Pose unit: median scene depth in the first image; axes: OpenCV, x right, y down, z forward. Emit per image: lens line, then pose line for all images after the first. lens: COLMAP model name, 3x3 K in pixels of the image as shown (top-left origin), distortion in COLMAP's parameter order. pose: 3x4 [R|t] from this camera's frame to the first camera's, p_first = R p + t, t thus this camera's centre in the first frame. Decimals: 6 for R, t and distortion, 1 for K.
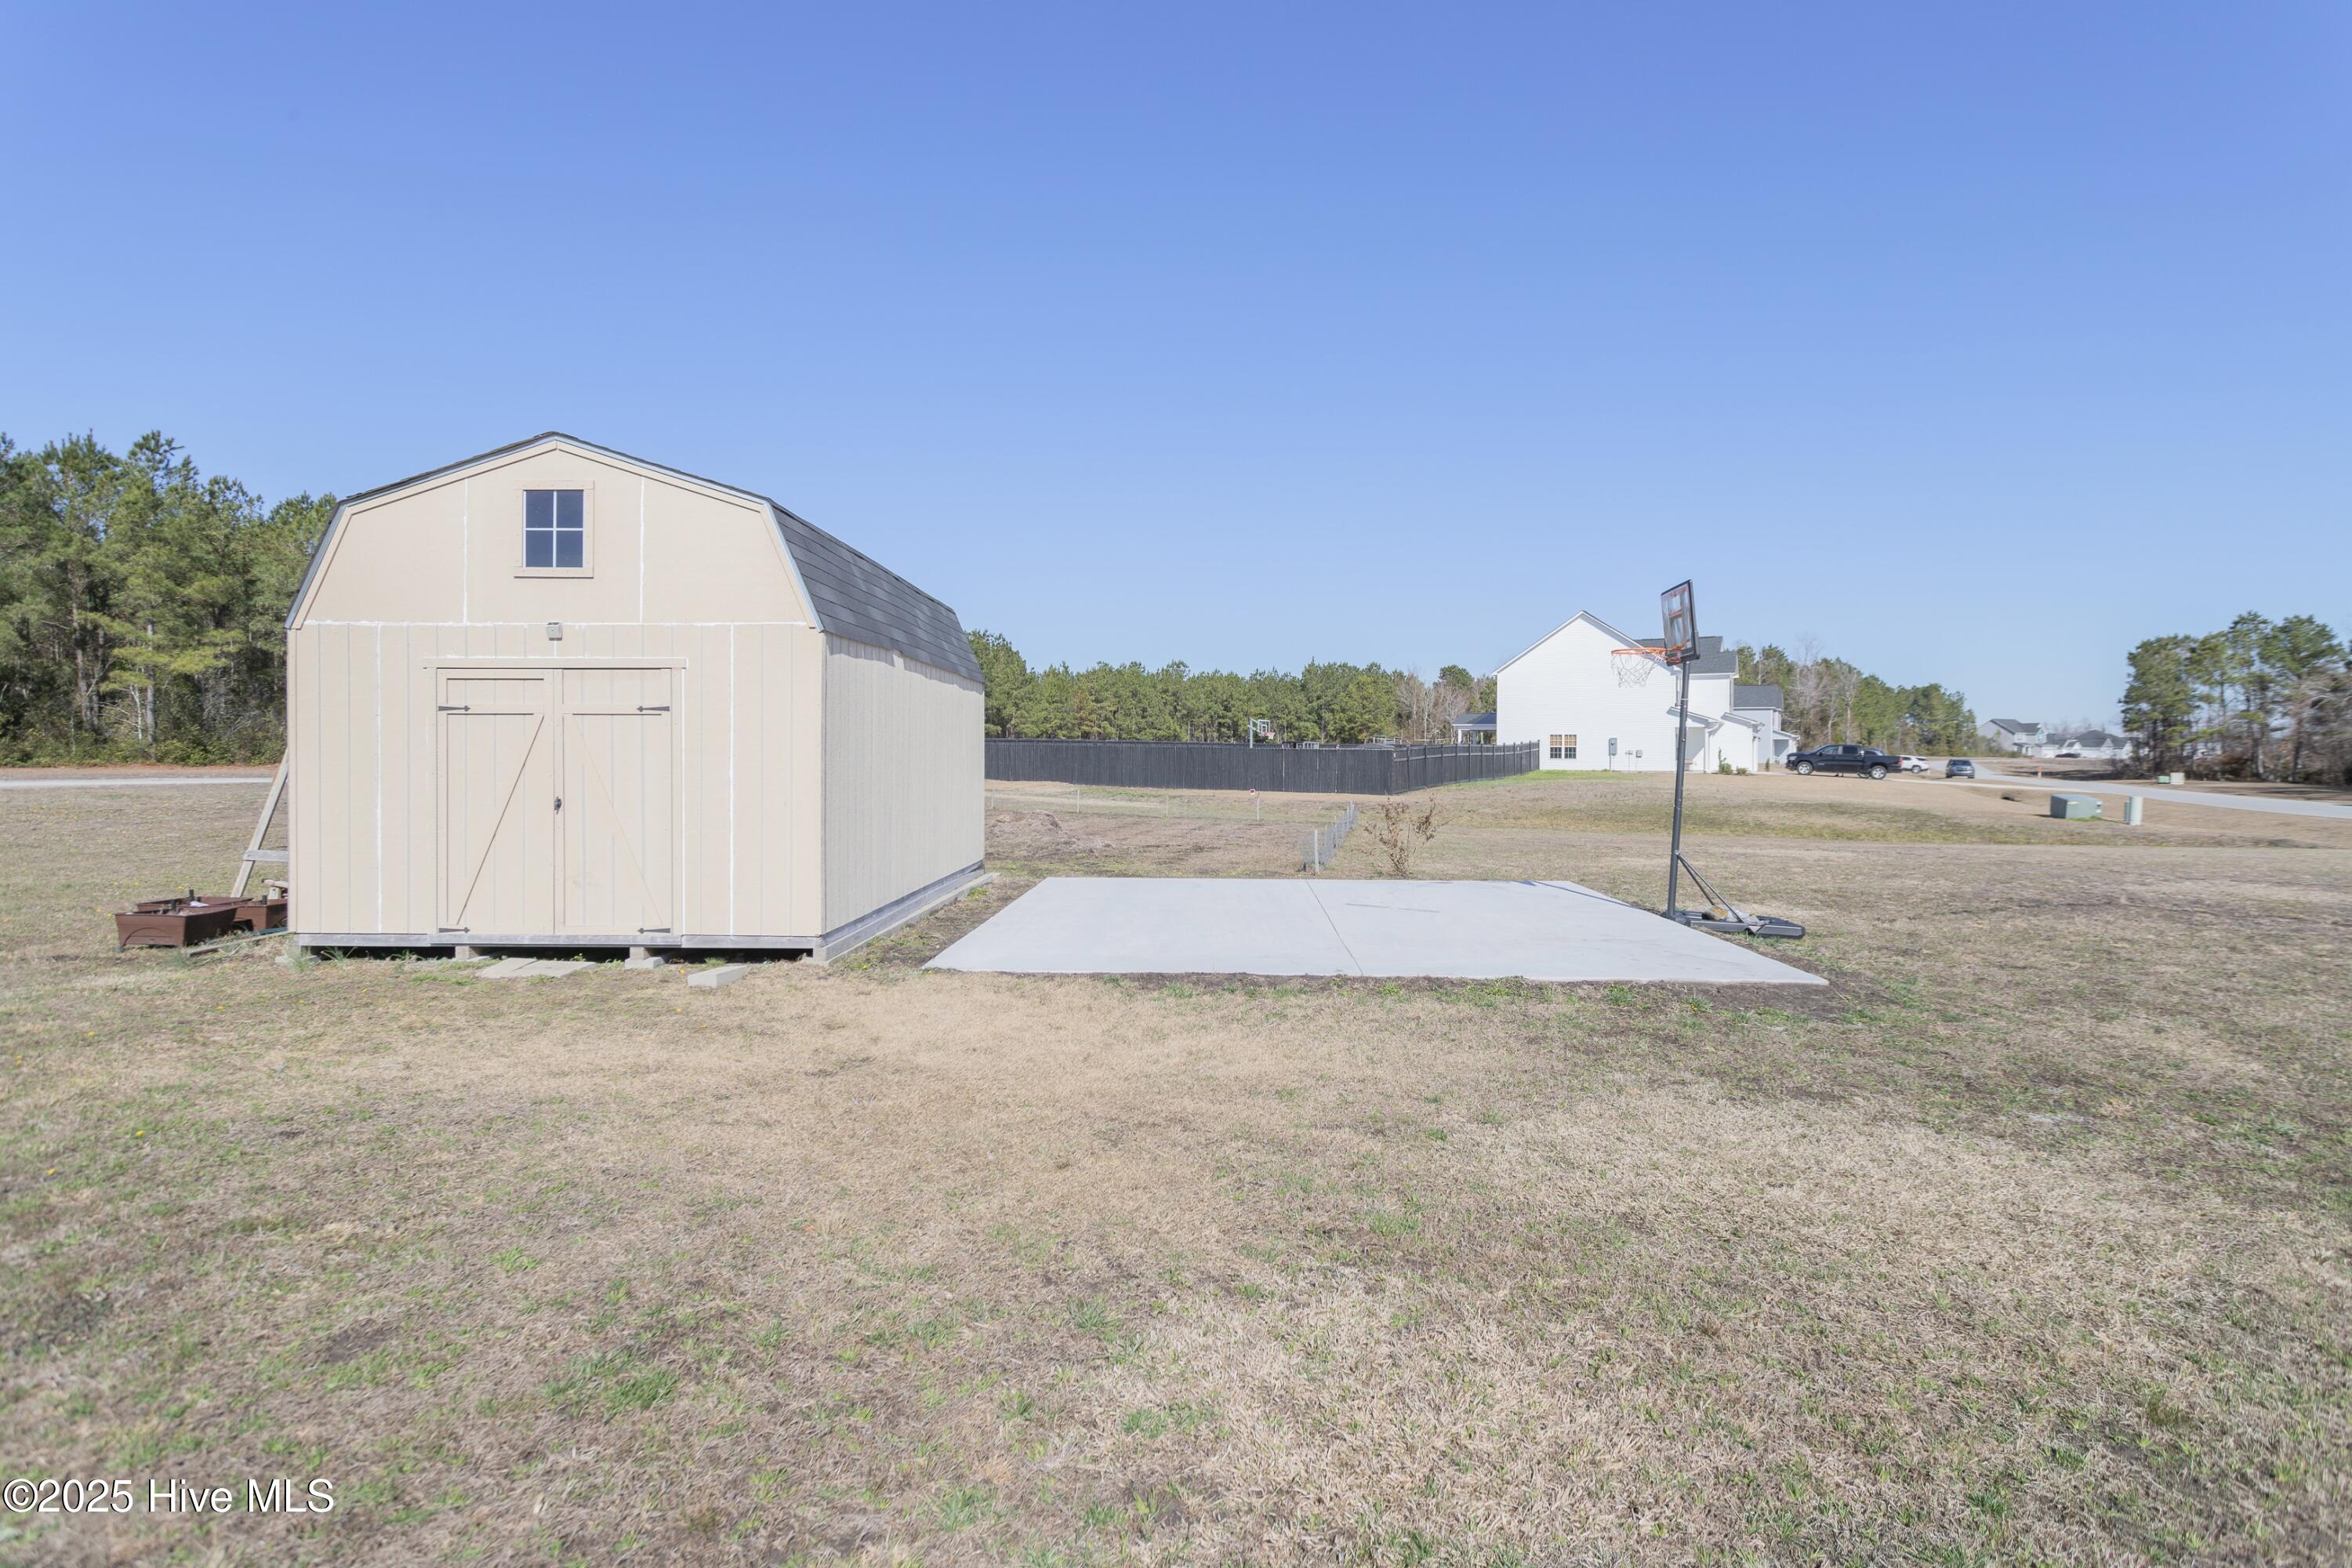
lens RADIAL K [[1213.5, 0, 1176.0], [0, 1213.5, 784.0], [0, 0, 1]] dist [-0.000215, -0.000458]
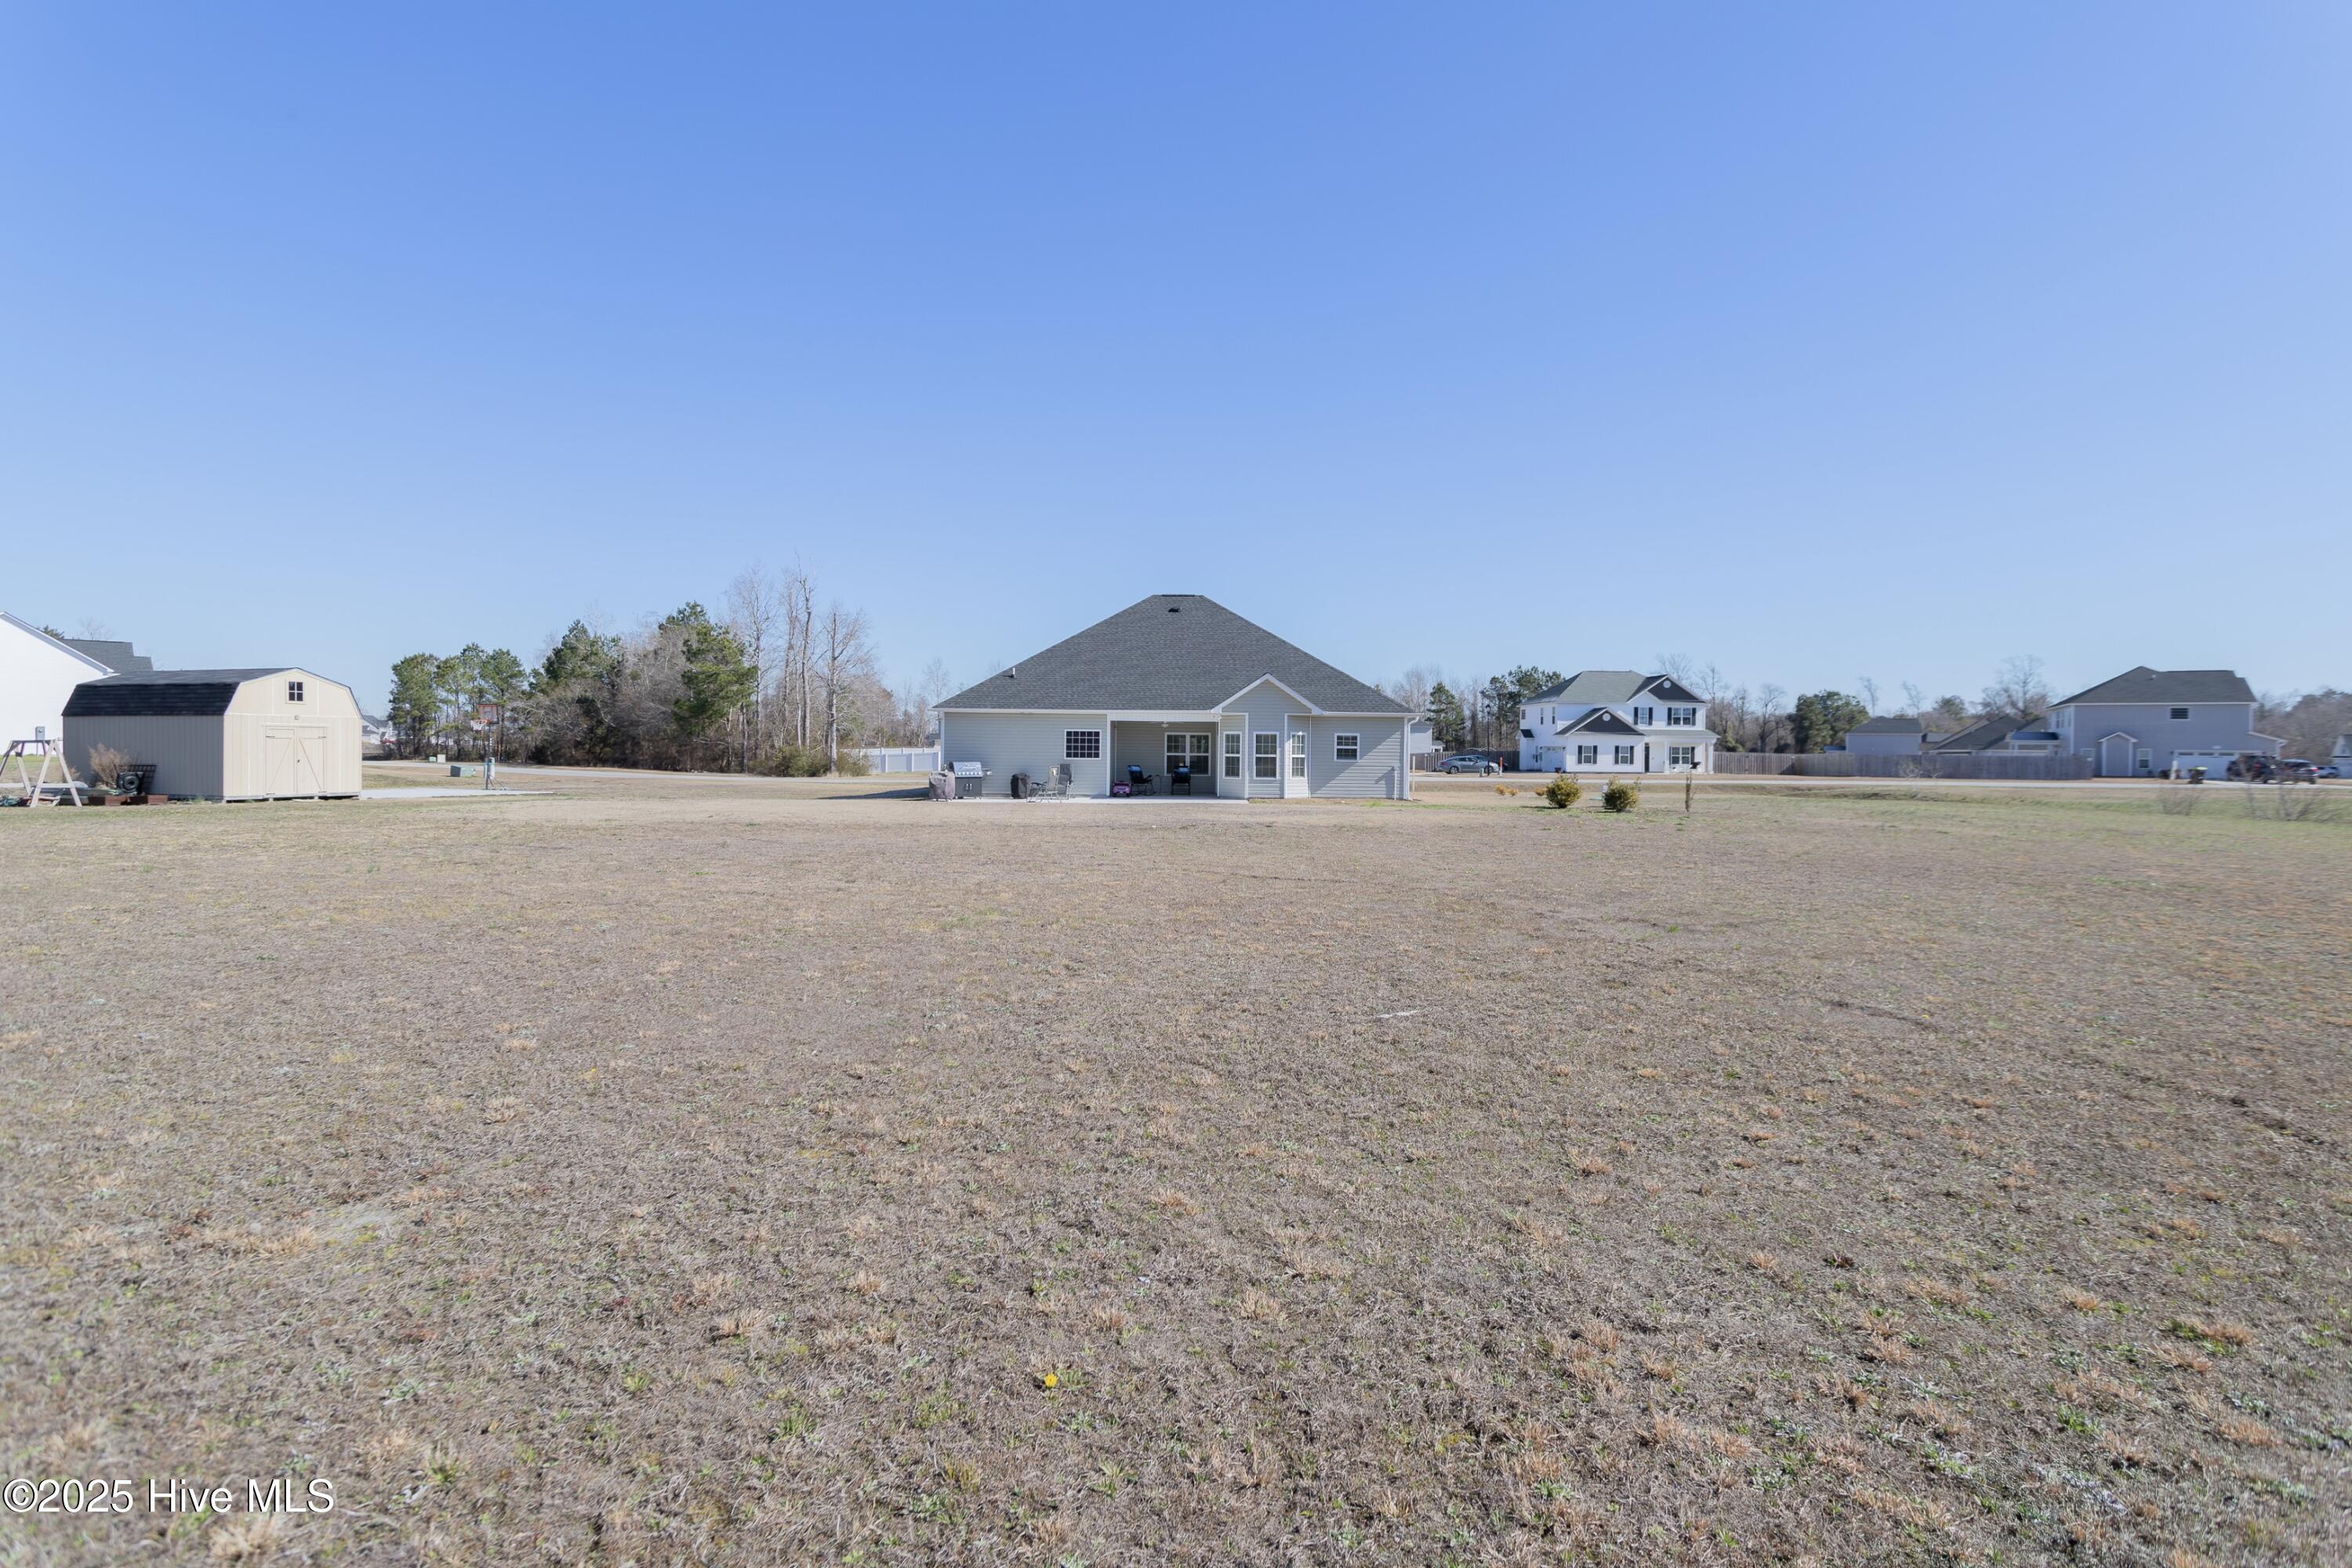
lens RADIAL K [[1191.6, 0, 1168.3], [0, 1191.6, 753.5], [0, 0, 1]] dist [0.004219, 0.001473]
pose [[0.286105, -0.003871, 0.958190, -0.243322], [0.014842, 0.999890, -0.000392, 0.002522], [-0.958083, 0.014334, 0.286131, -0.201476]]
